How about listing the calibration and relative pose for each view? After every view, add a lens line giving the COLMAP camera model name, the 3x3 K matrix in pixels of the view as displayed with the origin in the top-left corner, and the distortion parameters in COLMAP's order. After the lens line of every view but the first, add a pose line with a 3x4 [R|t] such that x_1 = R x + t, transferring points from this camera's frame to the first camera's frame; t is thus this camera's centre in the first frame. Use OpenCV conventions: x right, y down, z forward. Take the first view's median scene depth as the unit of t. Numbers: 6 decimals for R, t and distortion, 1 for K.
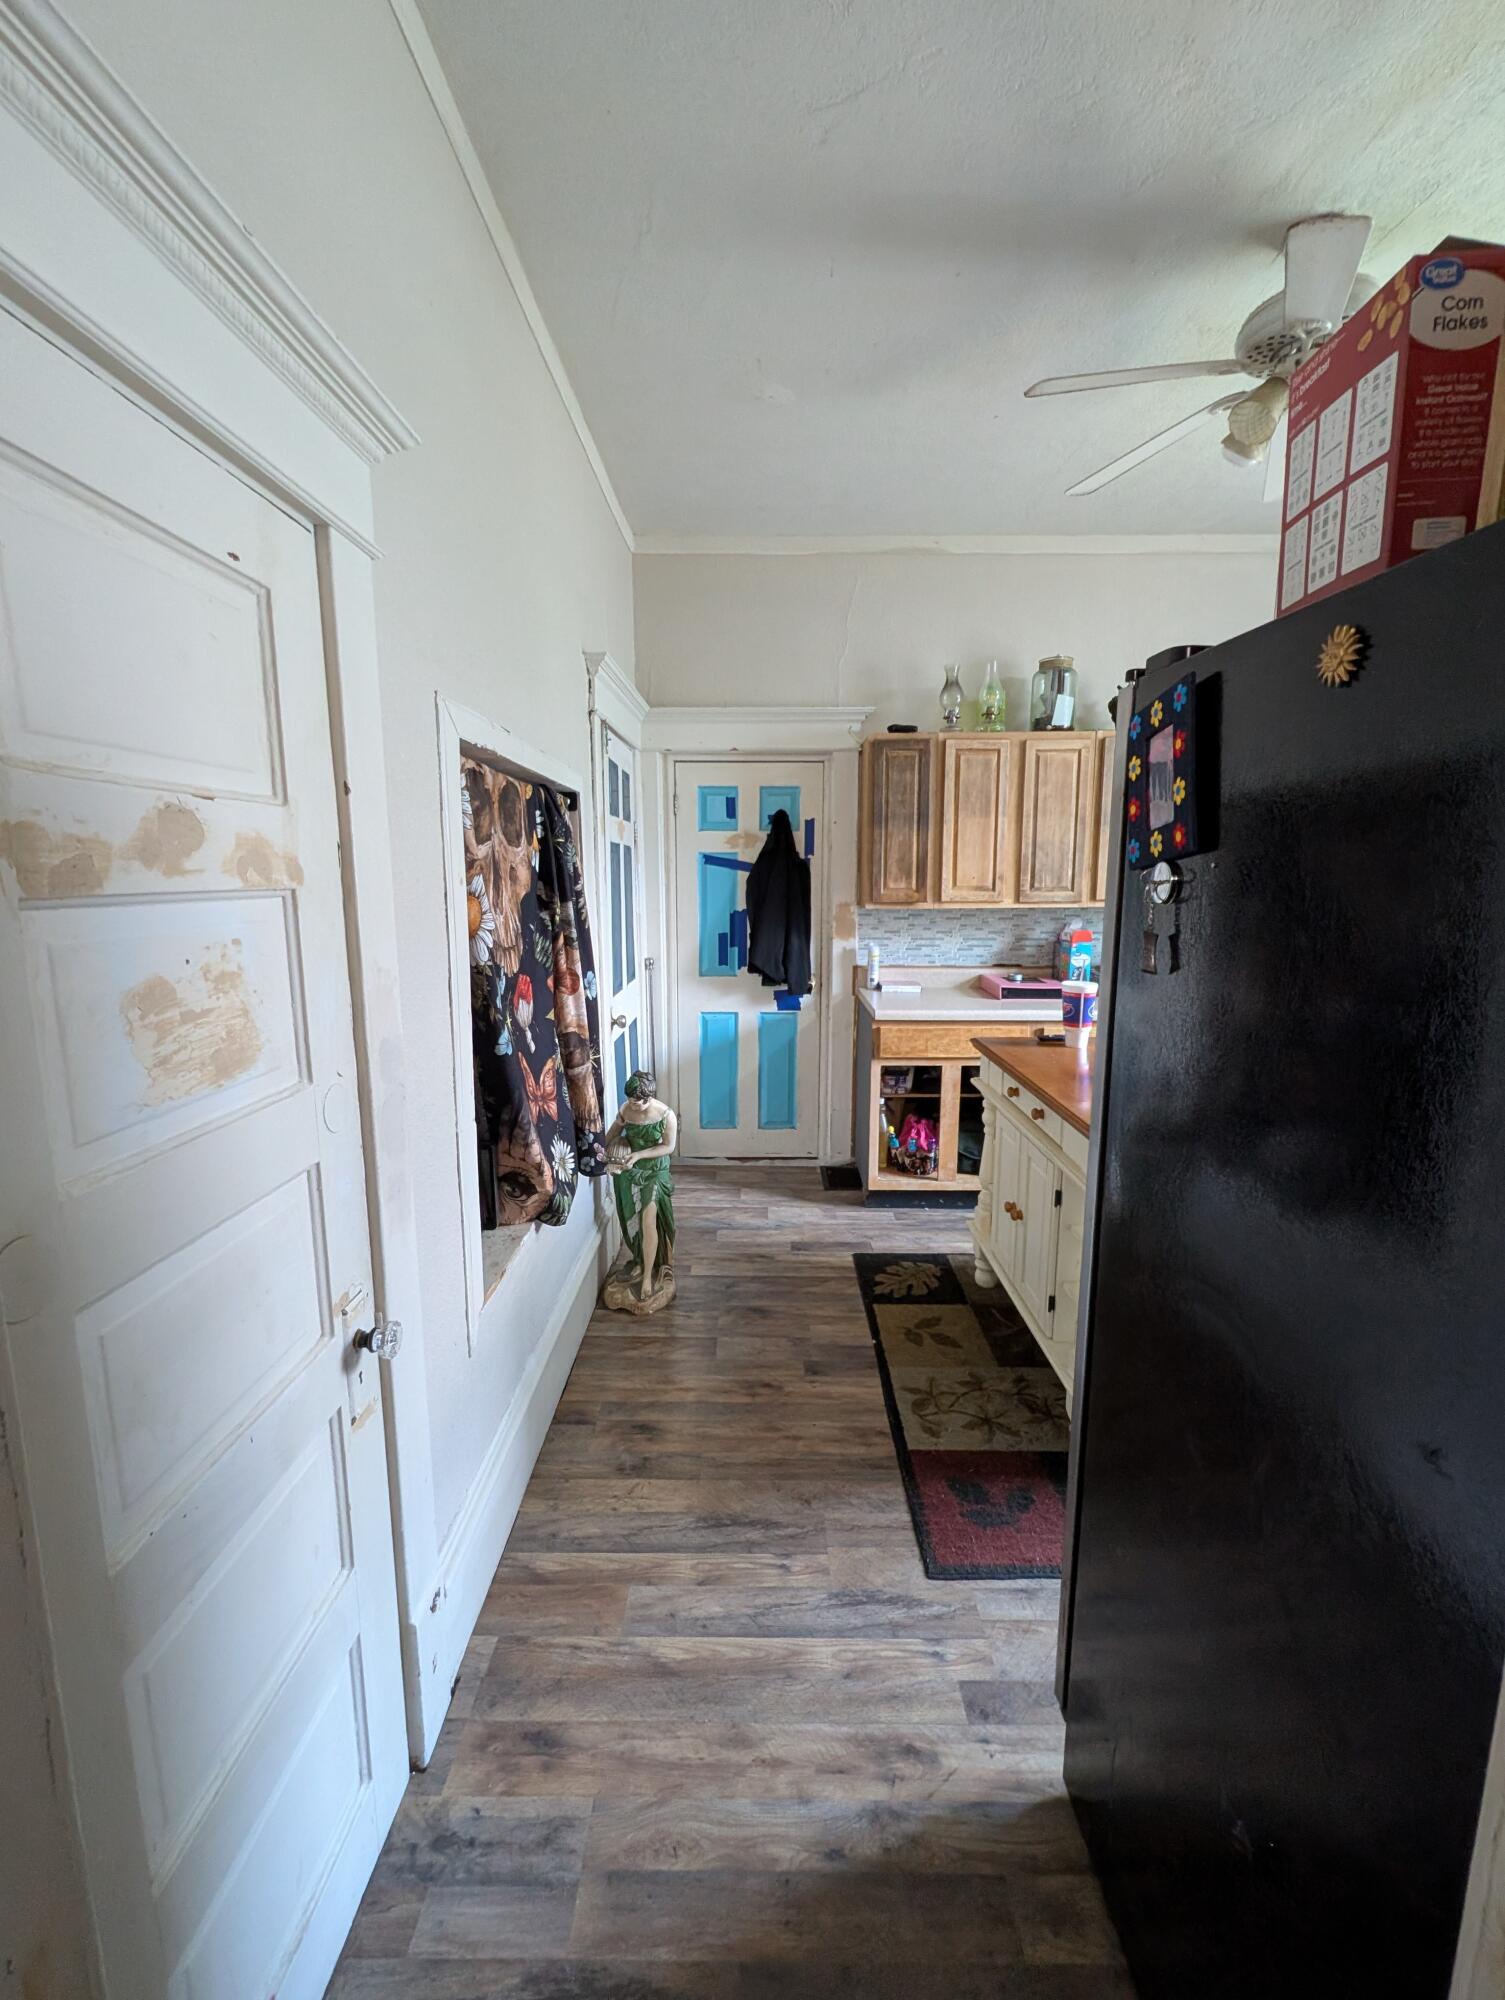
lens RADIAL K [[834.0, 0, 761.8], [0, 834.0, 1009.4], [0, 0, 1]] dist [0.001998, -0.000682]
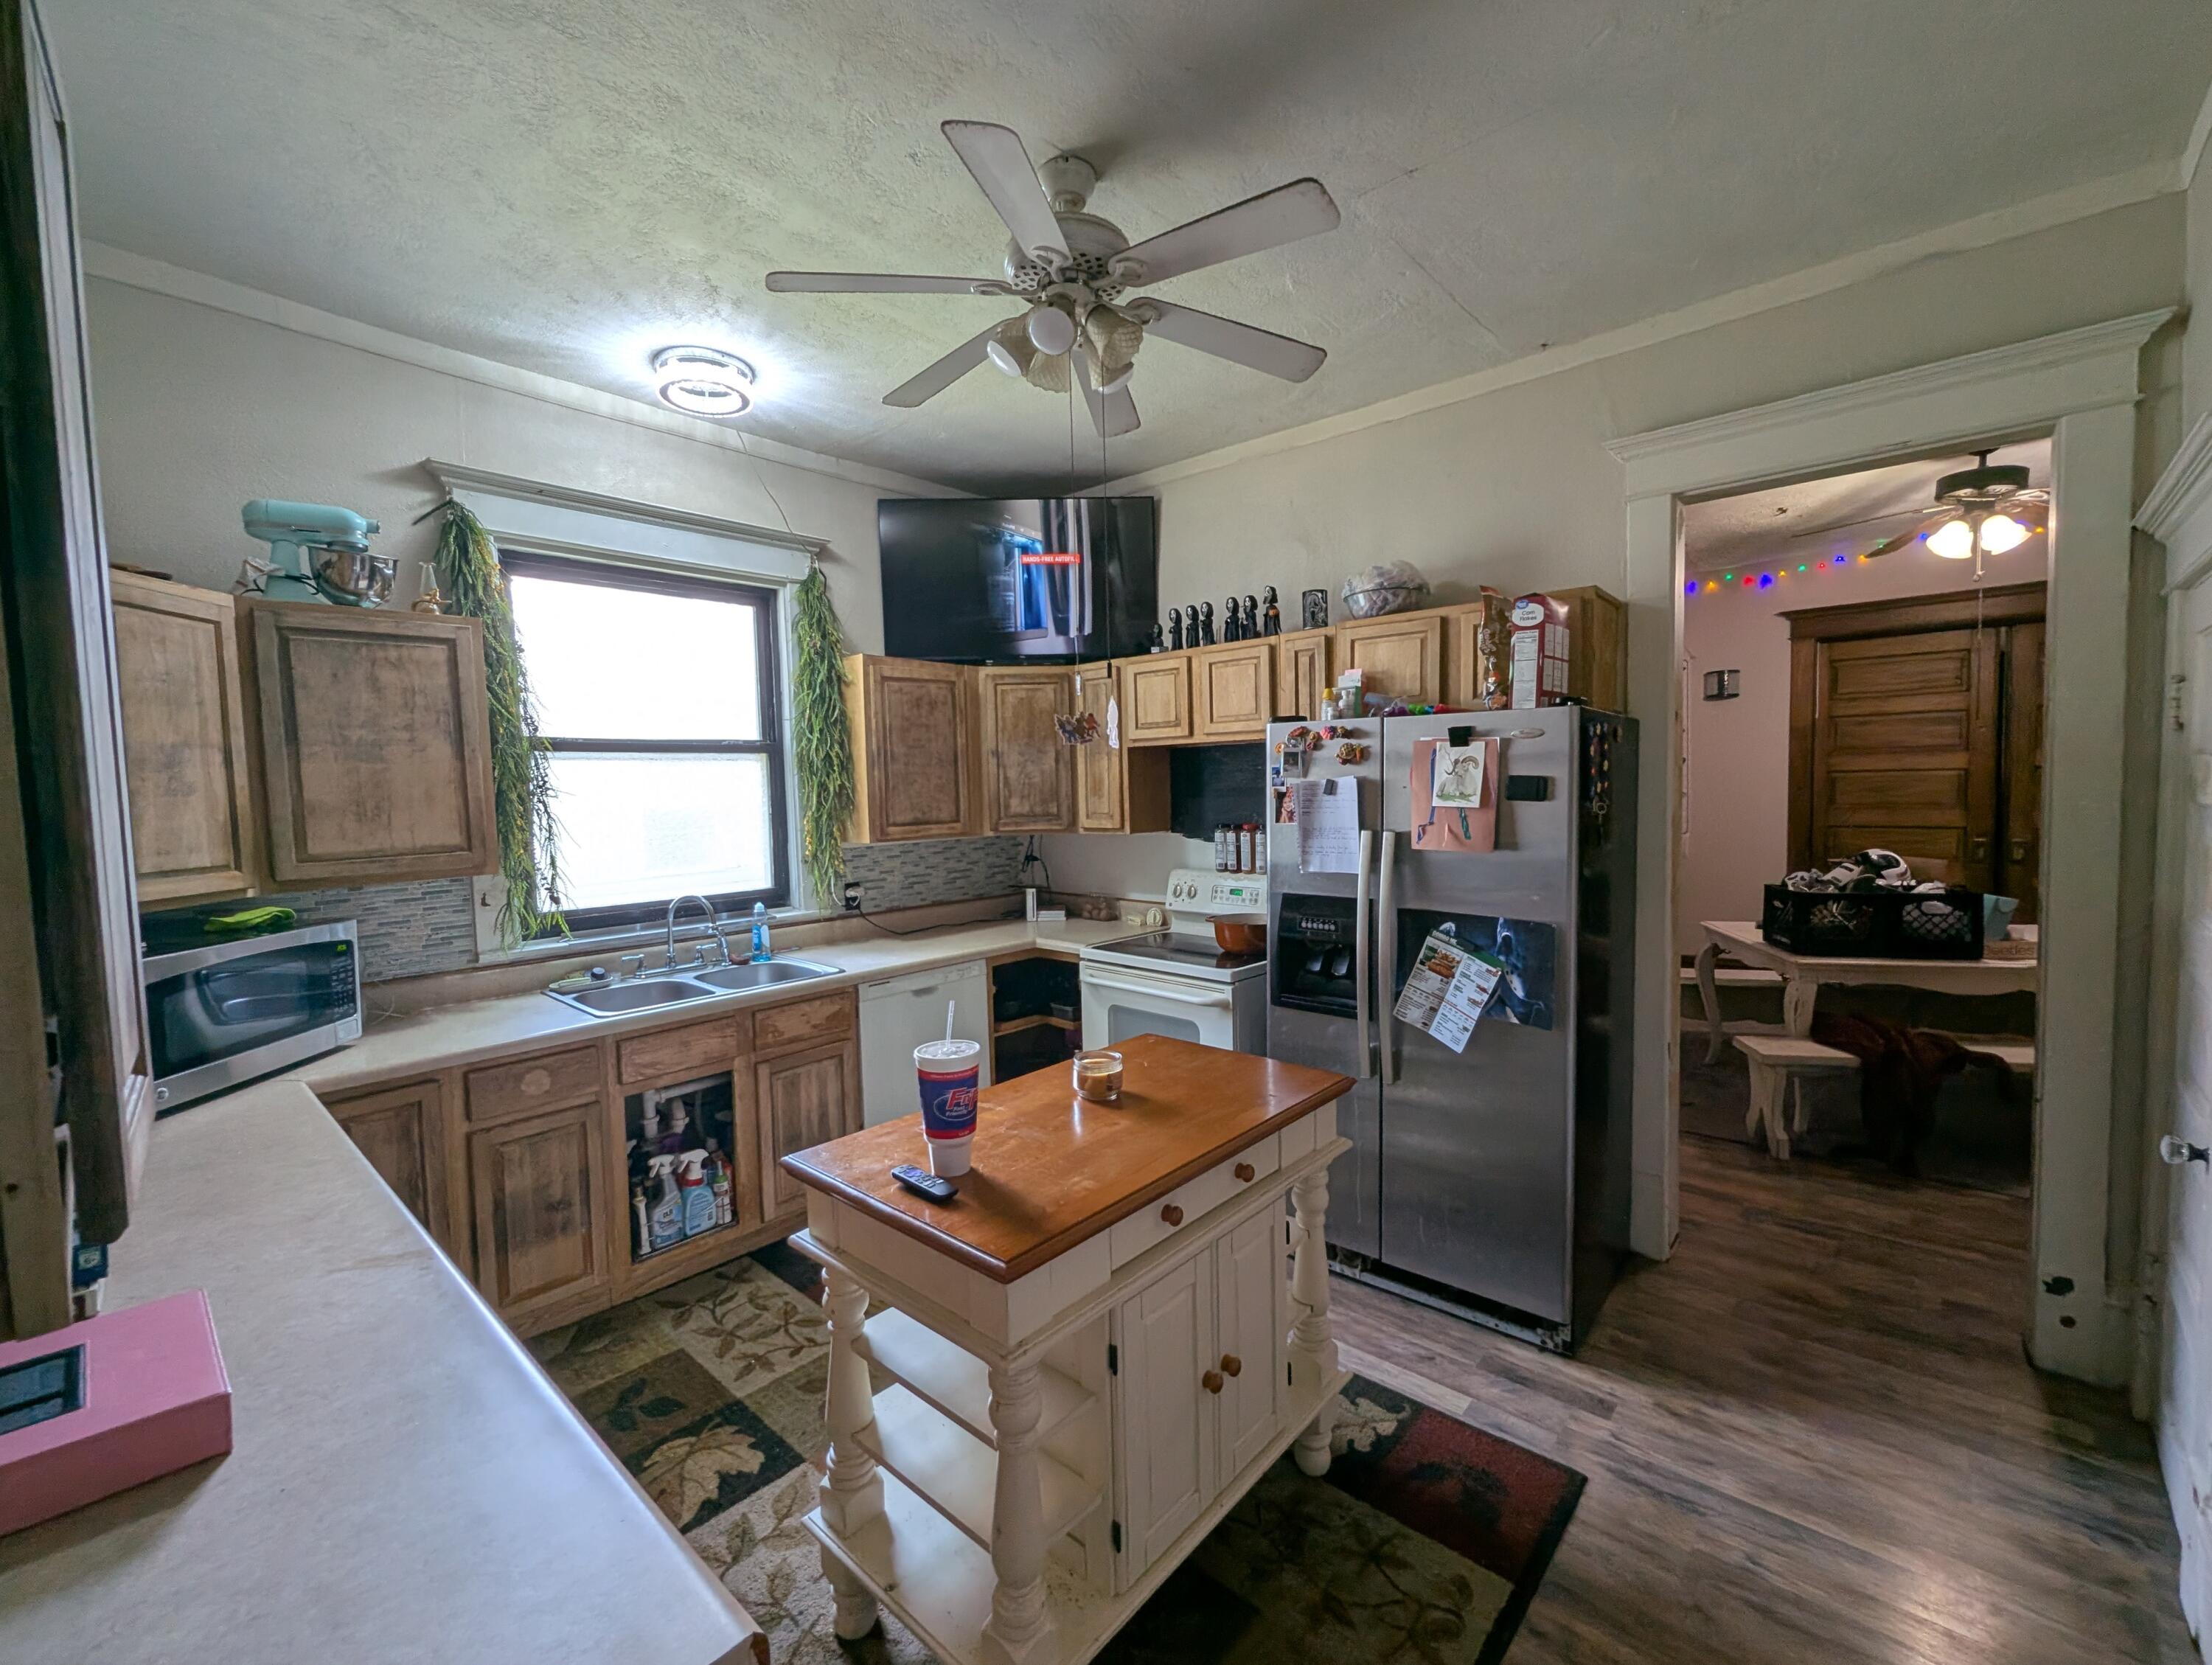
lens RADIAL K [[922.5, 0, 1093.7], [0, 922.5, 837.9], [0, 0, 1]] dist [0.001998, -0.000682]
pose [[-0.738832, -0.021679, 0.673540, -0.072568], [0.137304, 0.973674, 0.181954, -0.268279], [-0.659753, 0.226913, -0.716405, 1.417562]]
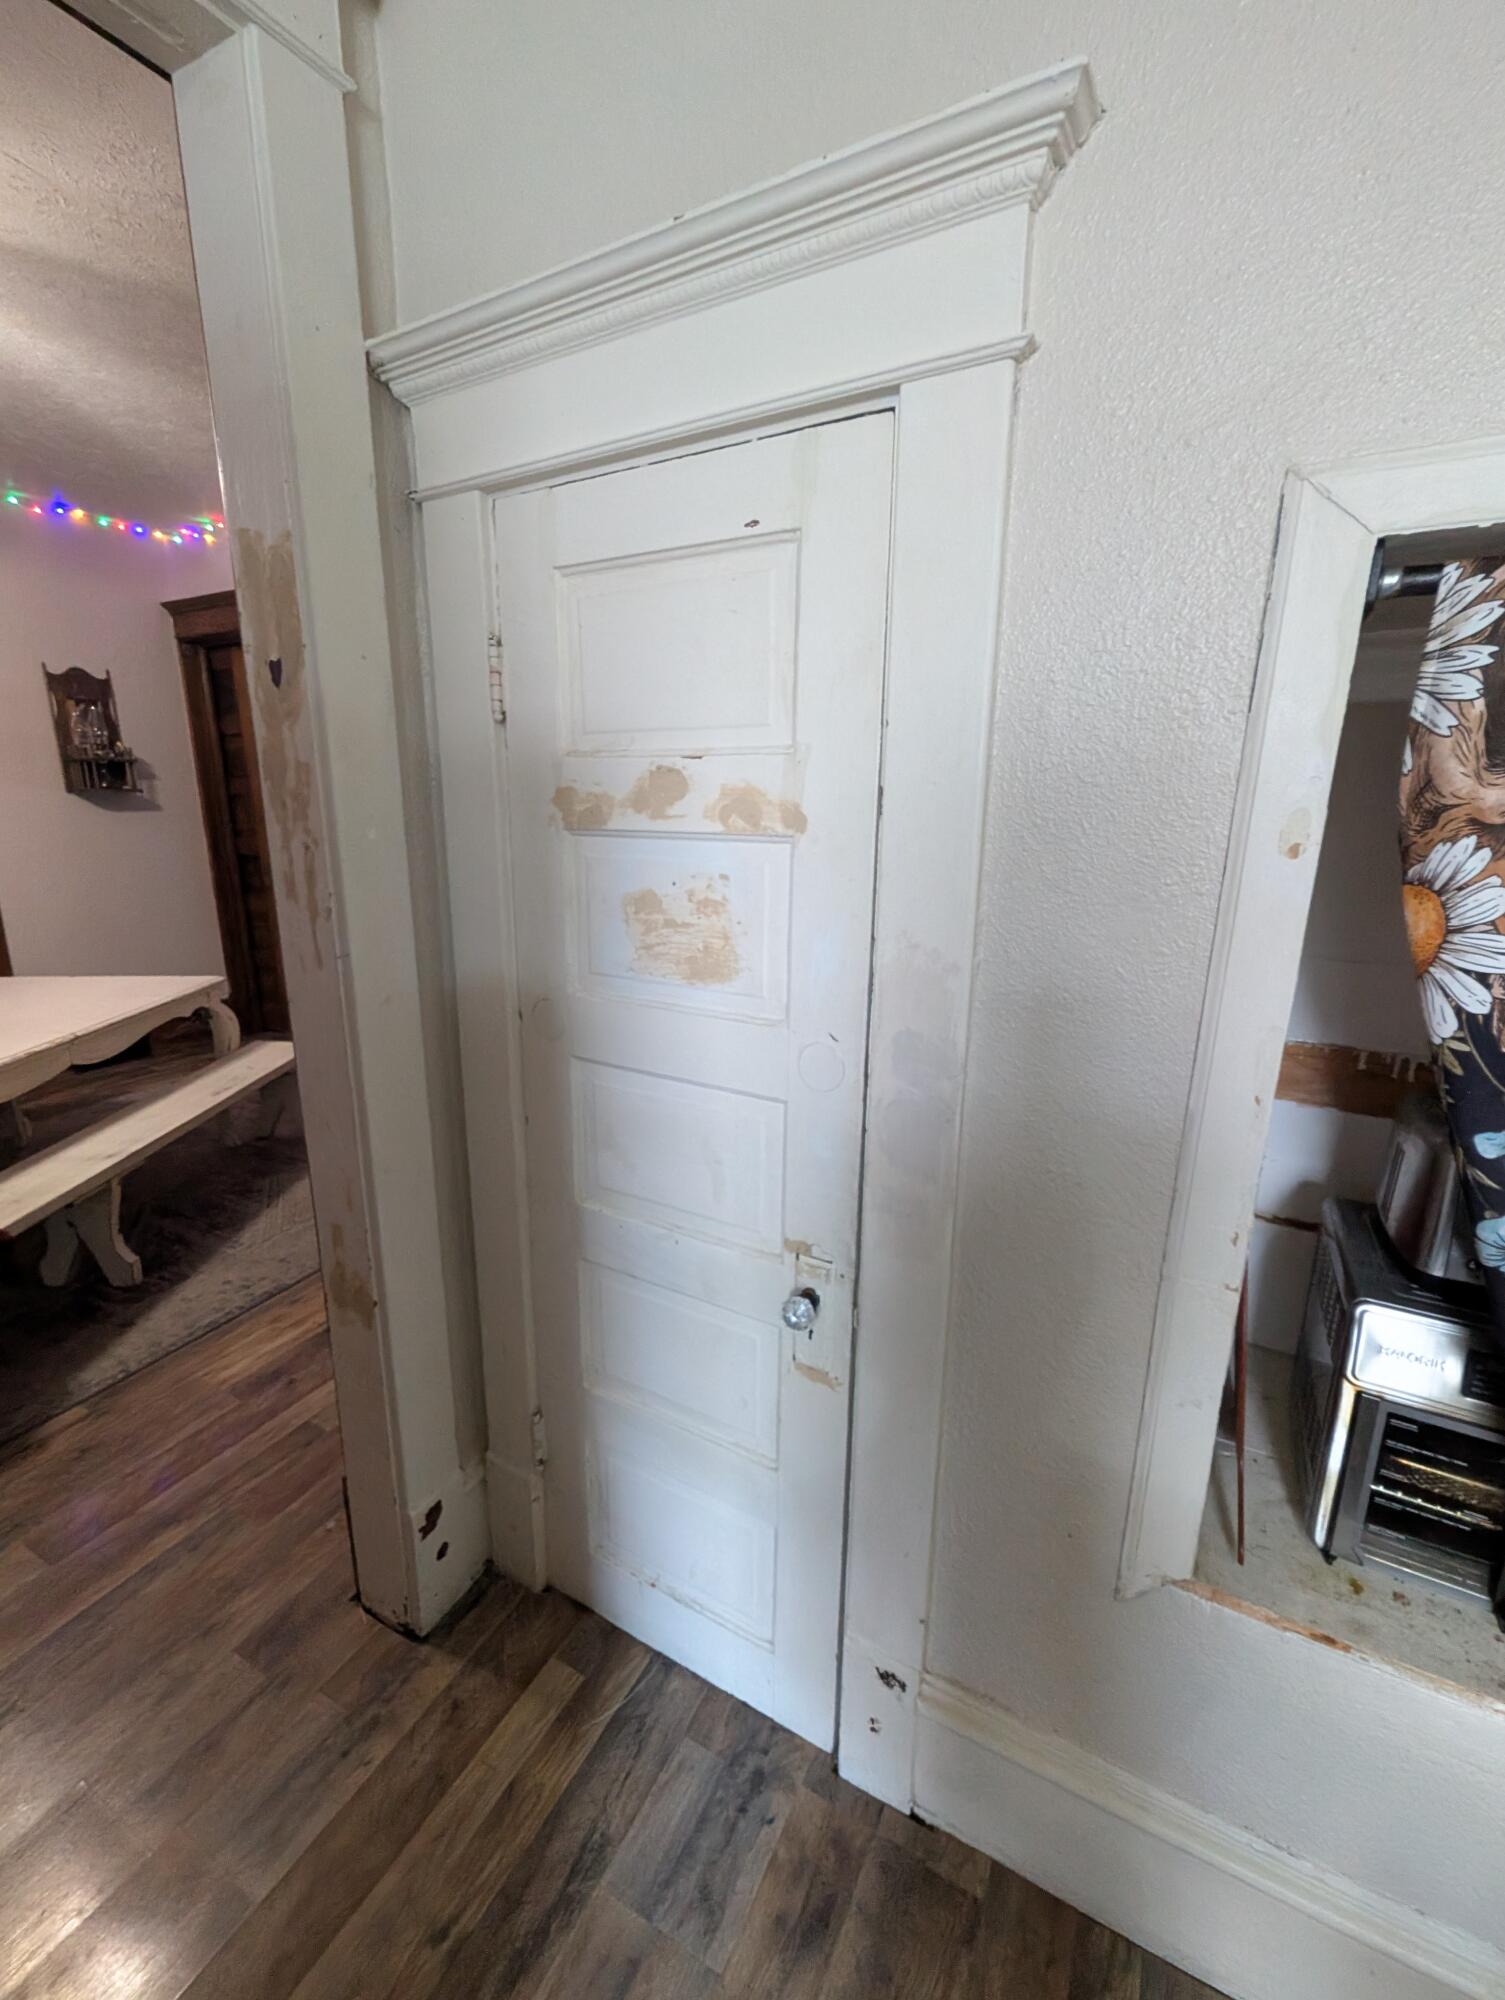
lens RADIAL K [[834.0, 0, 757.7], [0, 834.0, 1004.0], [0, 0, 1]] dist [0.001998, -0.000682]
pose [[-0.478664, 0.205029, -0.853724, 0.148481], [-0.151619, 0.938442, 0.310384, -0.106156], [0.864808, 0.278010, -0.418112, 0.586487]]
